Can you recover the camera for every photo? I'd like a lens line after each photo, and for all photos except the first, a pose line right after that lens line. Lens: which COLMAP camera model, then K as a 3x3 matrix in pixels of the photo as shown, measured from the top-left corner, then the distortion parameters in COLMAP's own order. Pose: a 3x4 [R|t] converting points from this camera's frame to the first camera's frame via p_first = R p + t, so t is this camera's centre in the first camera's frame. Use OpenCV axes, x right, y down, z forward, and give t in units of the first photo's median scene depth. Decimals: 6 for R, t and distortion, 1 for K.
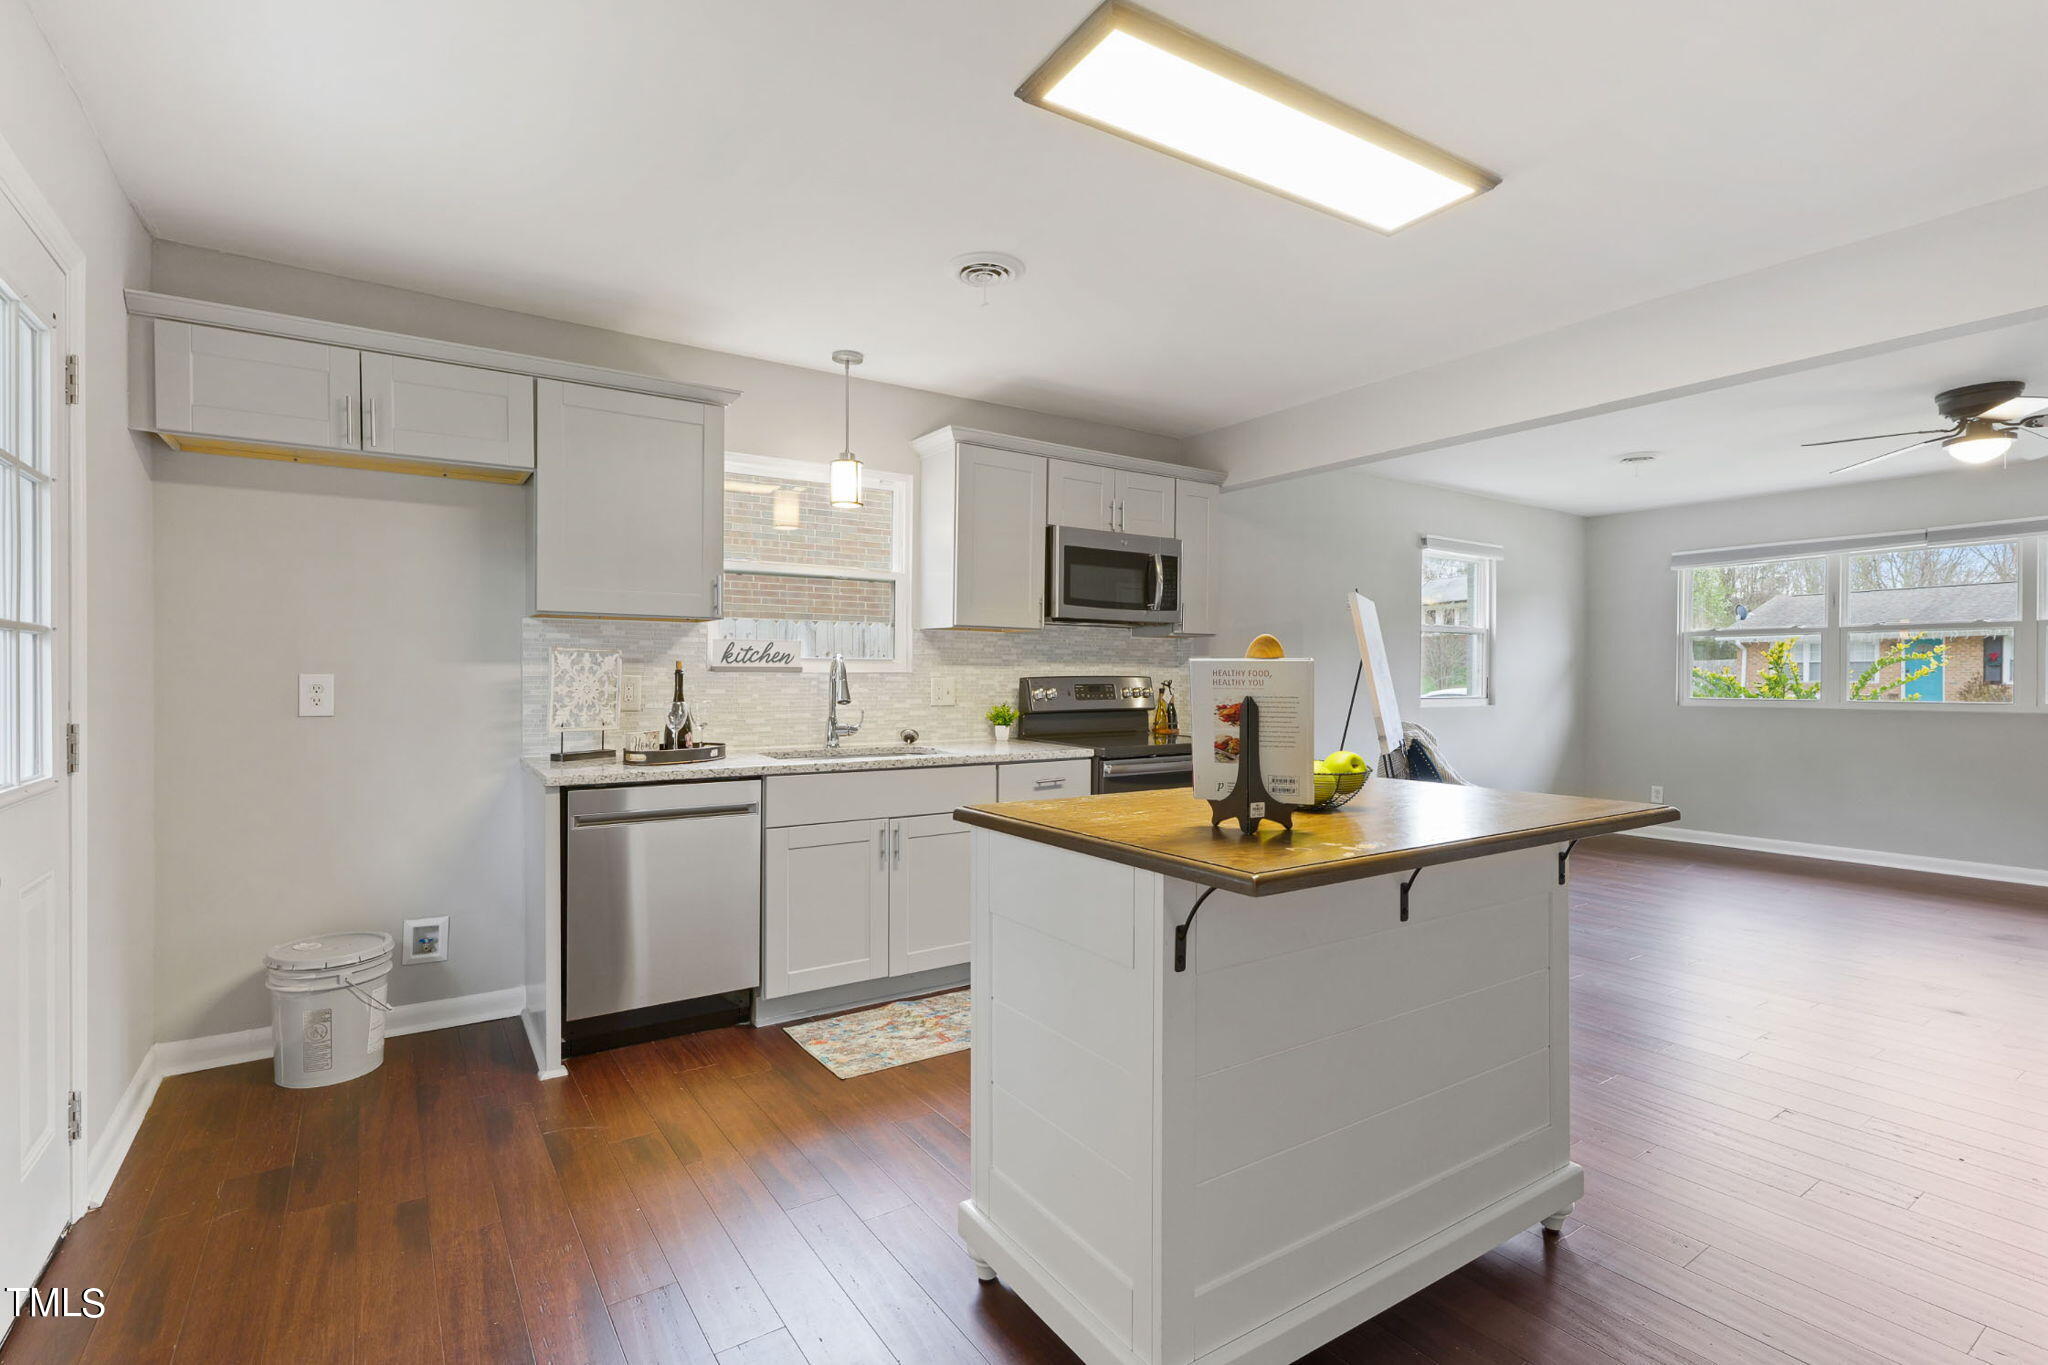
lens RADIAL K [[957.6, 0, 1016.0], [0, 957.6, 688.9], [0, 0, 1]] dist [0.003718, 0.000671]
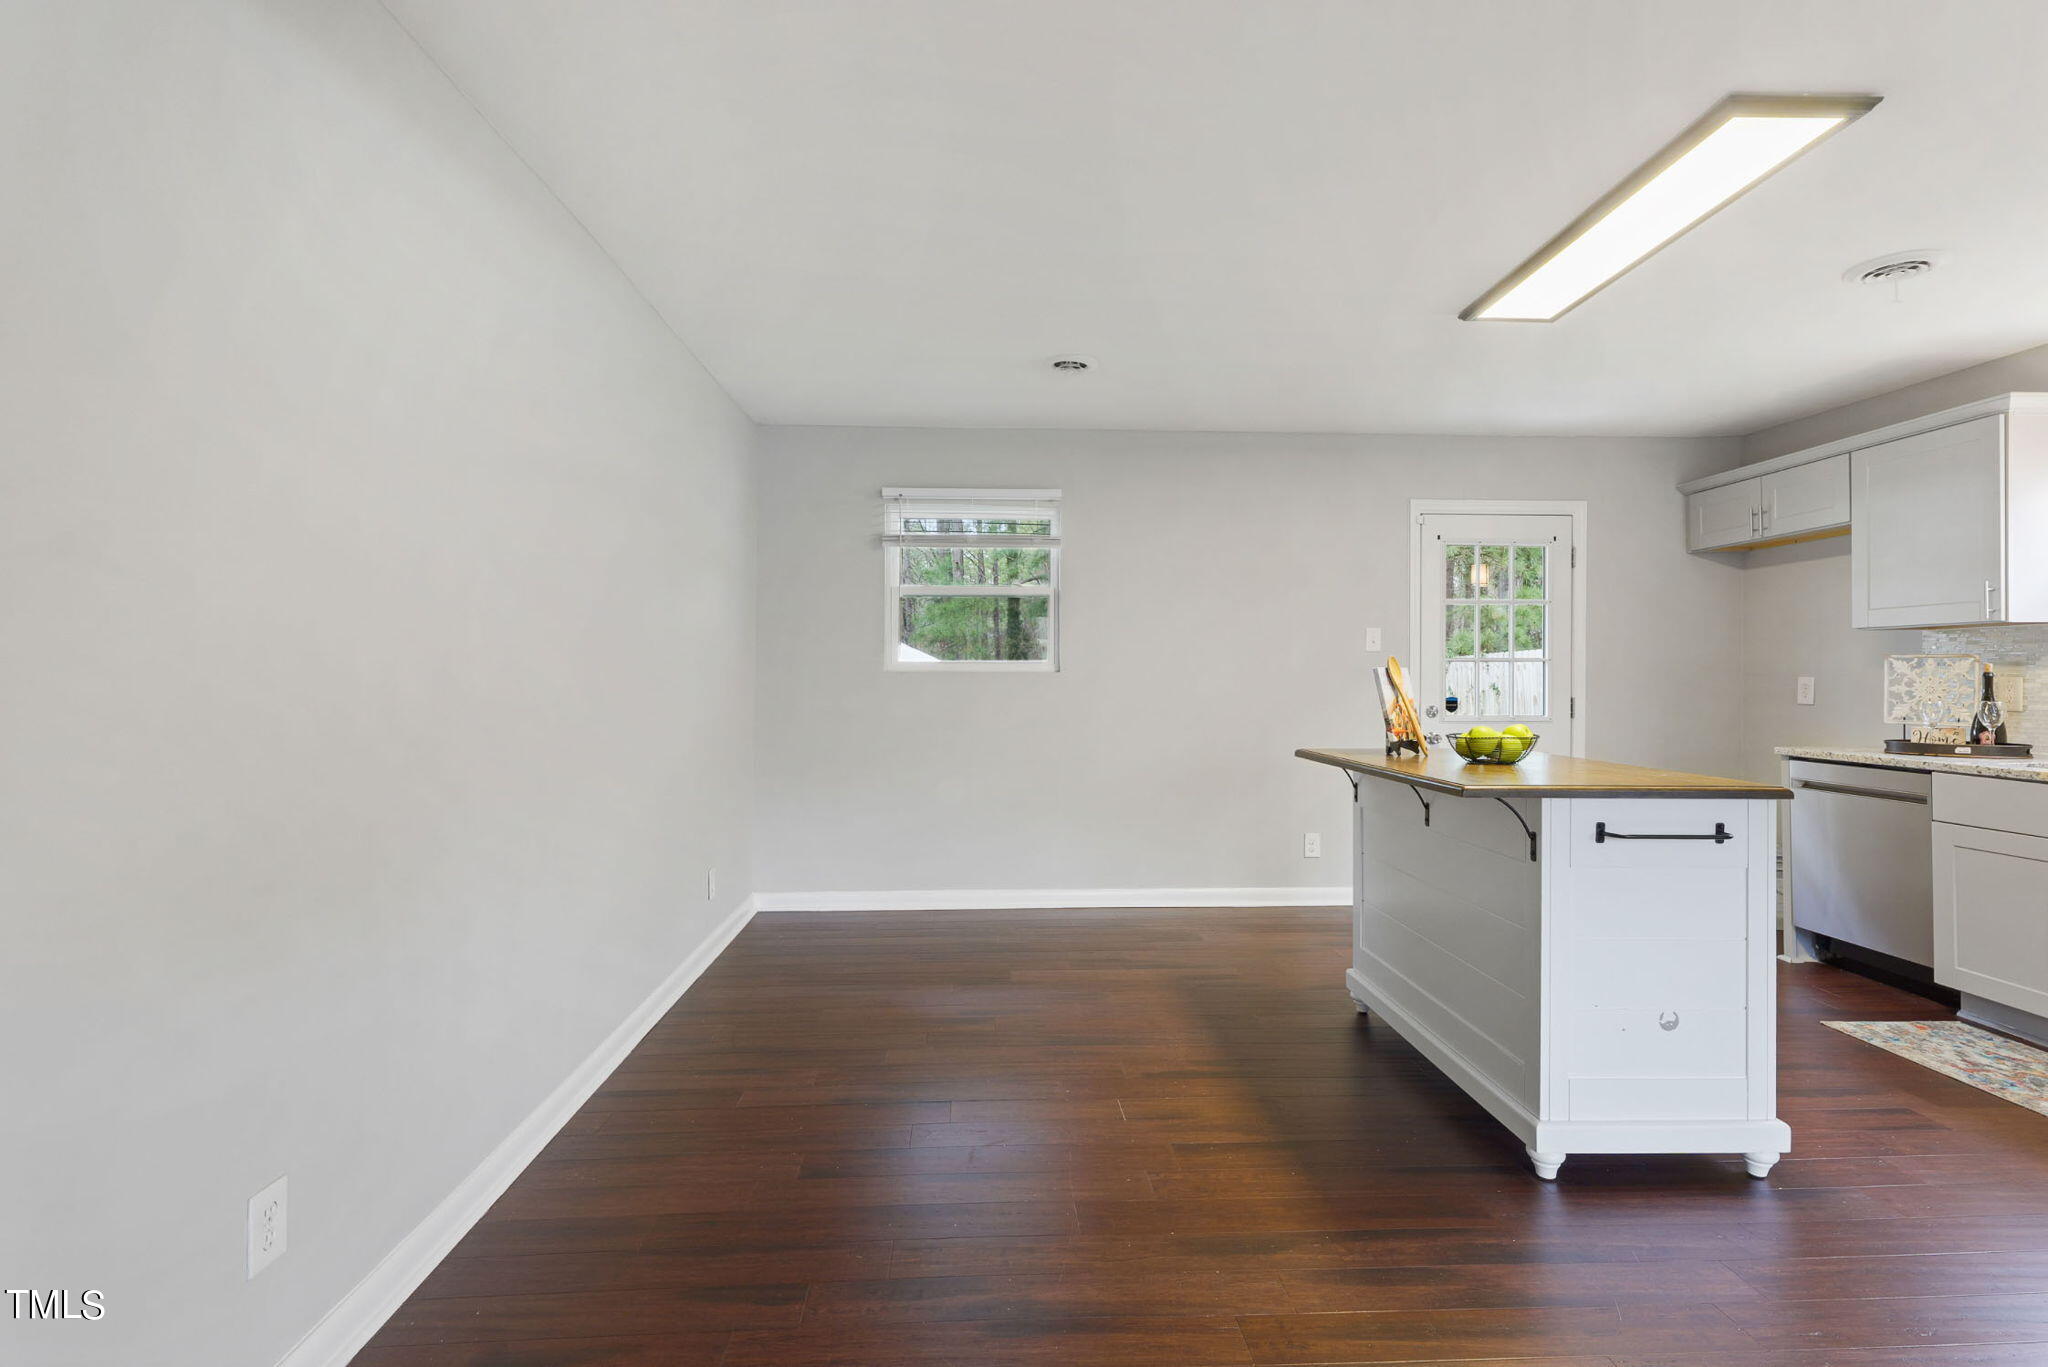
lens RADIAL K [[948.6, 0, 1026.1], [0, 948.6, 677.4], [0, 0, 1]] dist [0.019195, -0.008726]
pose [[-0.514334, -0.003216, -0.857584, 0.978285], [-0.014152, 0.999889, 0.004738, -0.003818], [0.857473, 0.014573, -0.514322, 0.566990]]
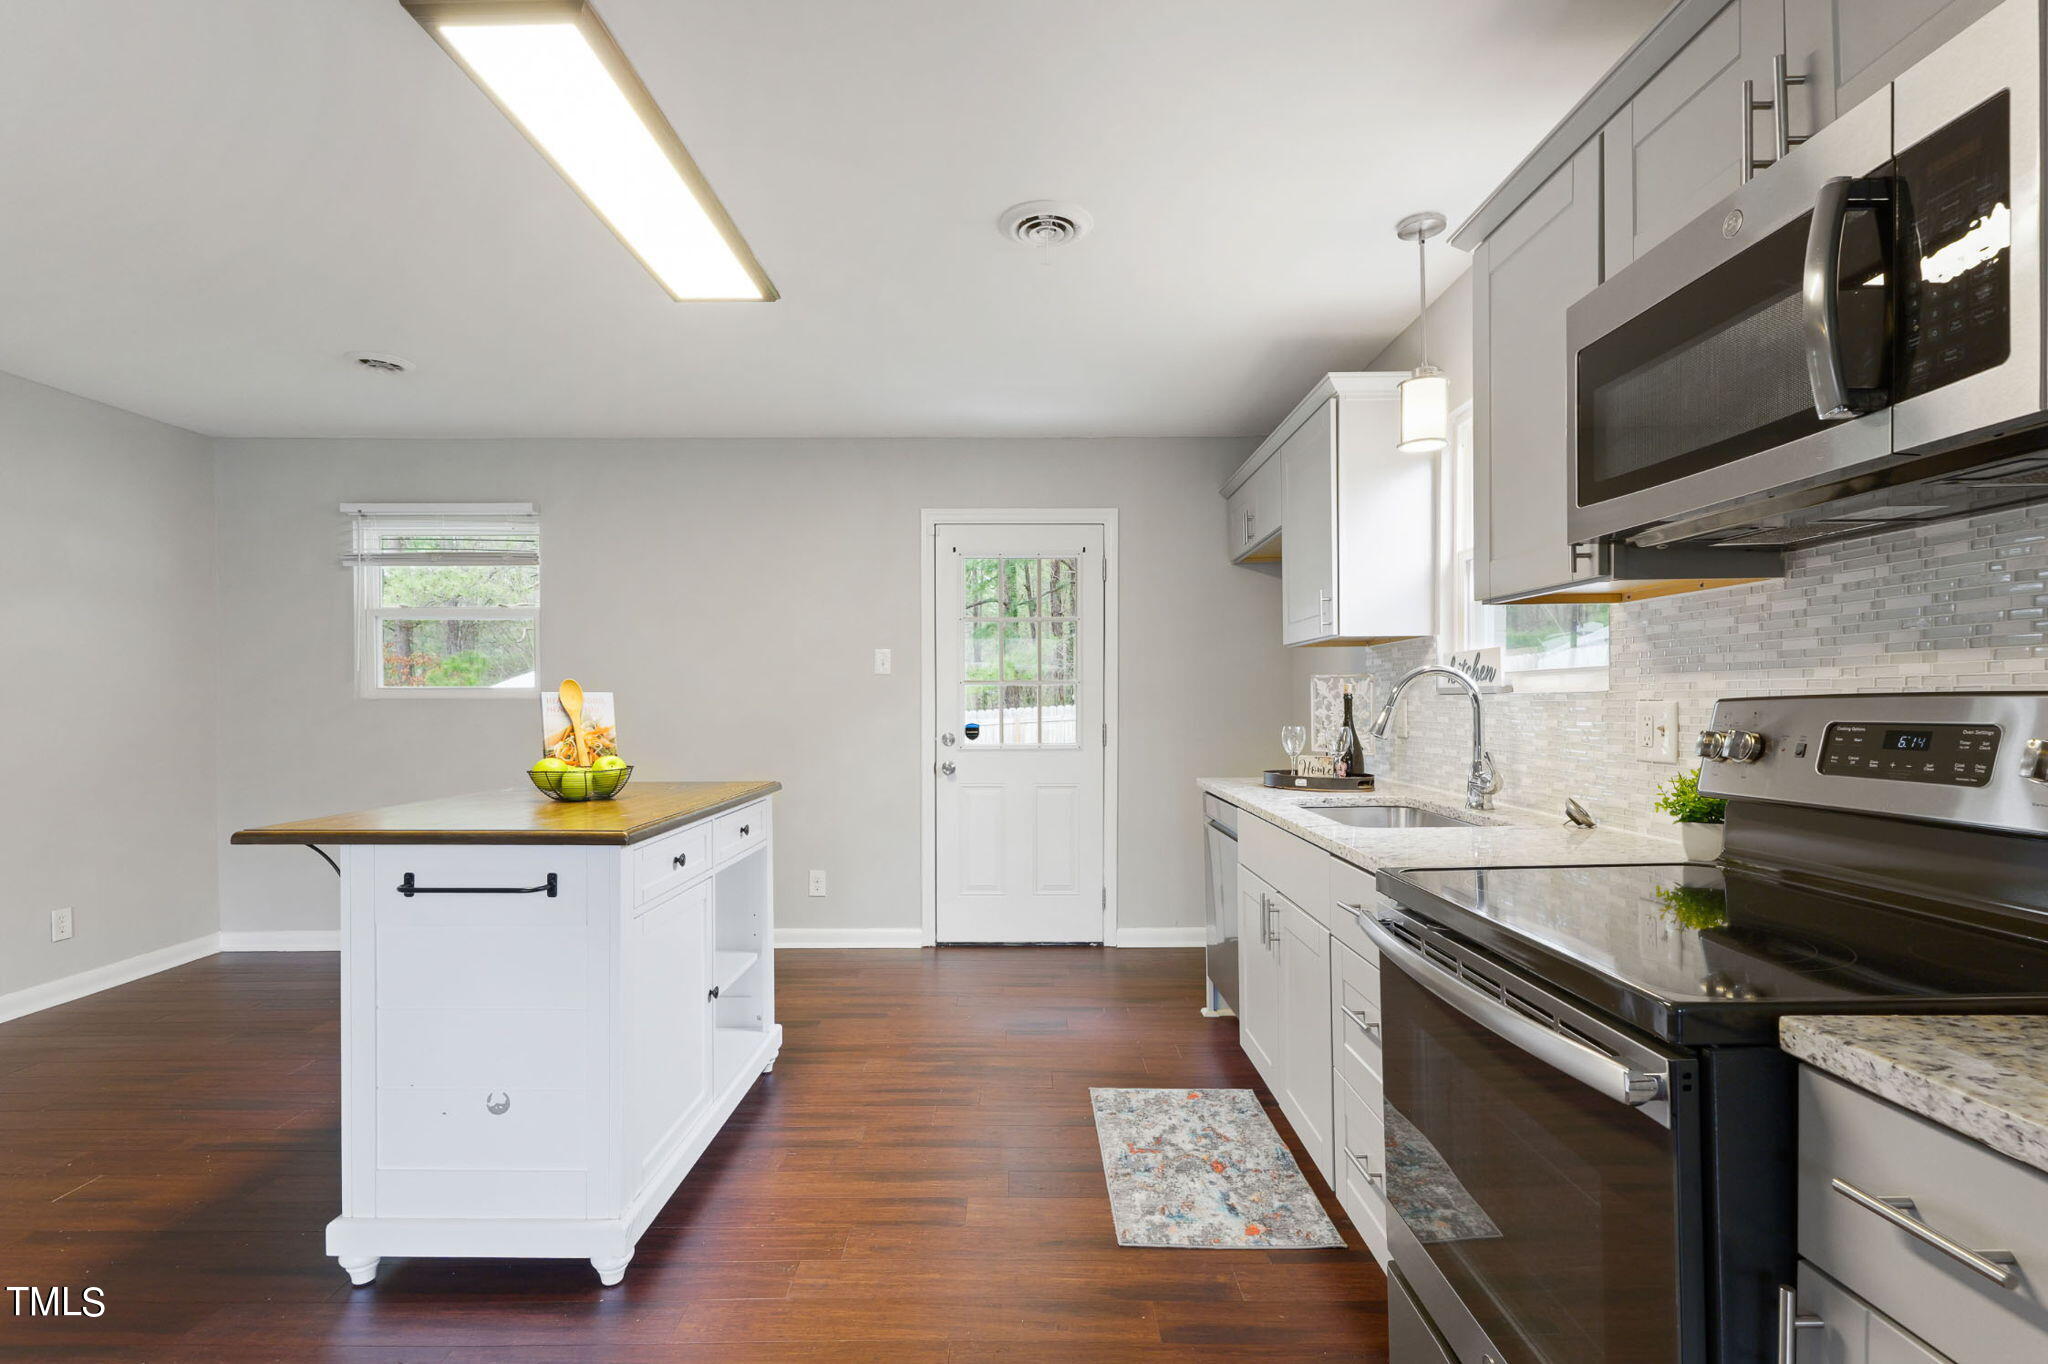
lens RADIAL K [[957.7, 0, 1020.7], [0, 957.7, 720.5], [0, 0, 1]] dist [0.001446, -0.000458]
pose [[-0.552735, 0.014885, -0.833224, 0.533171], [-0.008563, 0.999686, 0.023539, -0.011673], [0.833313, 0.020146, -0.552434, 1.114967]]
